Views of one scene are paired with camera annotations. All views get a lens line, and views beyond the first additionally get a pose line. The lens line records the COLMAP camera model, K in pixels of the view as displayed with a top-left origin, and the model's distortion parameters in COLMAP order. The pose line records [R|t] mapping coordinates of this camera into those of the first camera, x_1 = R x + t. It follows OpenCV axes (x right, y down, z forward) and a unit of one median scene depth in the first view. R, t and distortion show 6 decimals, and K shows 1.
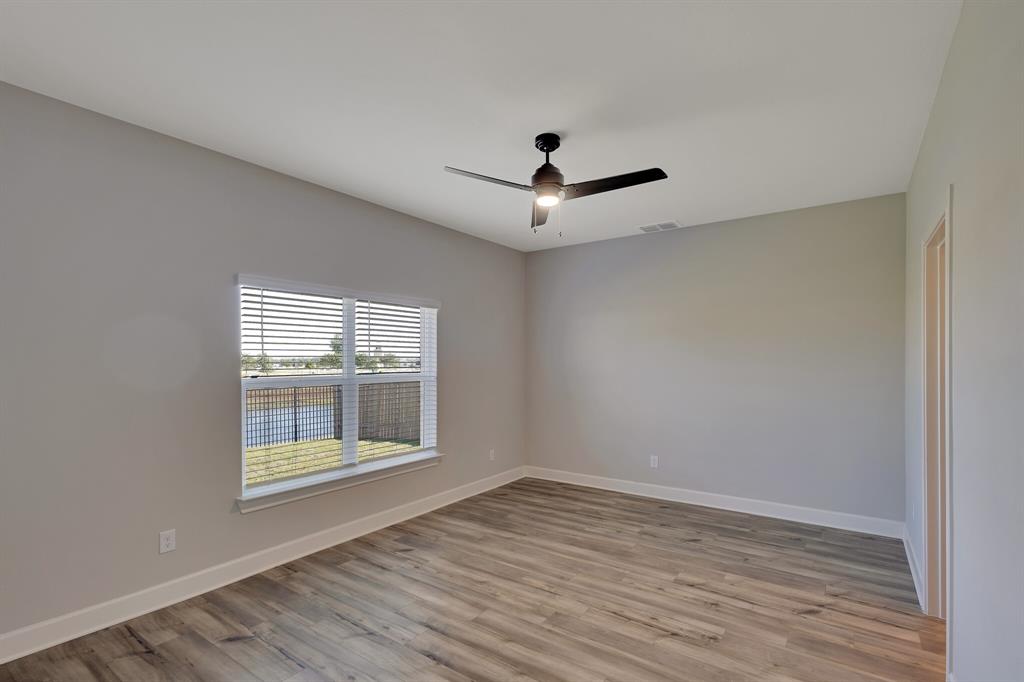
lens RADIAL K [[476.4, 0, 503.7], [0, 476.4, 362.0], [0, 0, 1]] dist [-0.000691, 0.000038]
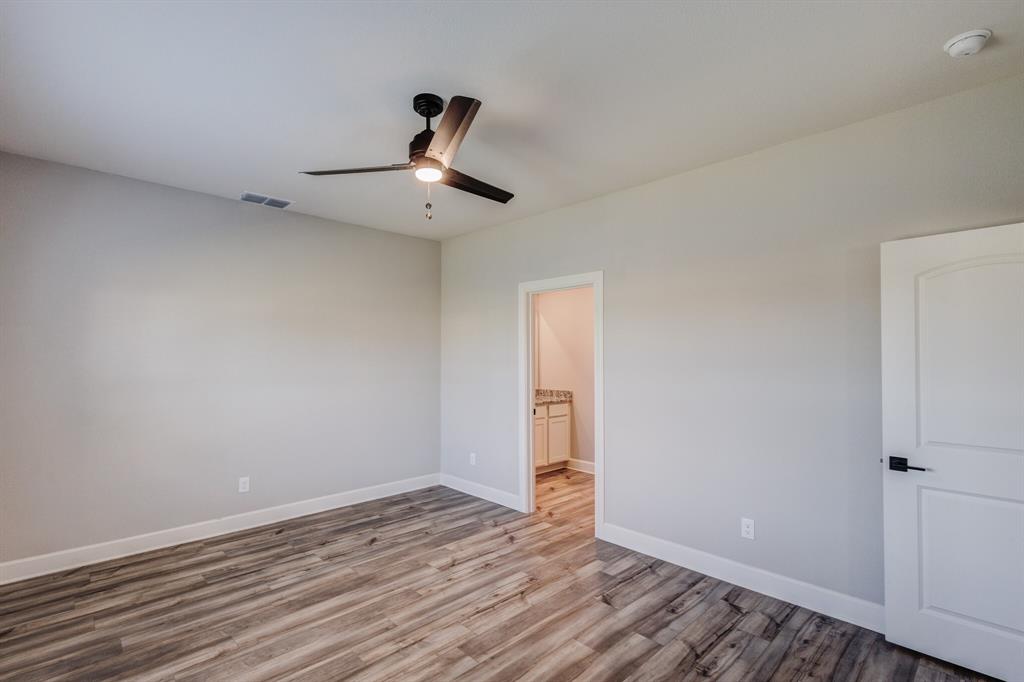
lens RADIAL K [[476.1, 0, 517.4], [0, 476.1, 342.8], [0, 0, 1]] dist [0.004947, -0.002743]
pose [[0.172552, 0.027323, 0.984621, -0.555017], [0.002235, 0.999602, -0.028131, -0.012497], [-0.984998, 0.007055, 0.172422, 0.534775]]
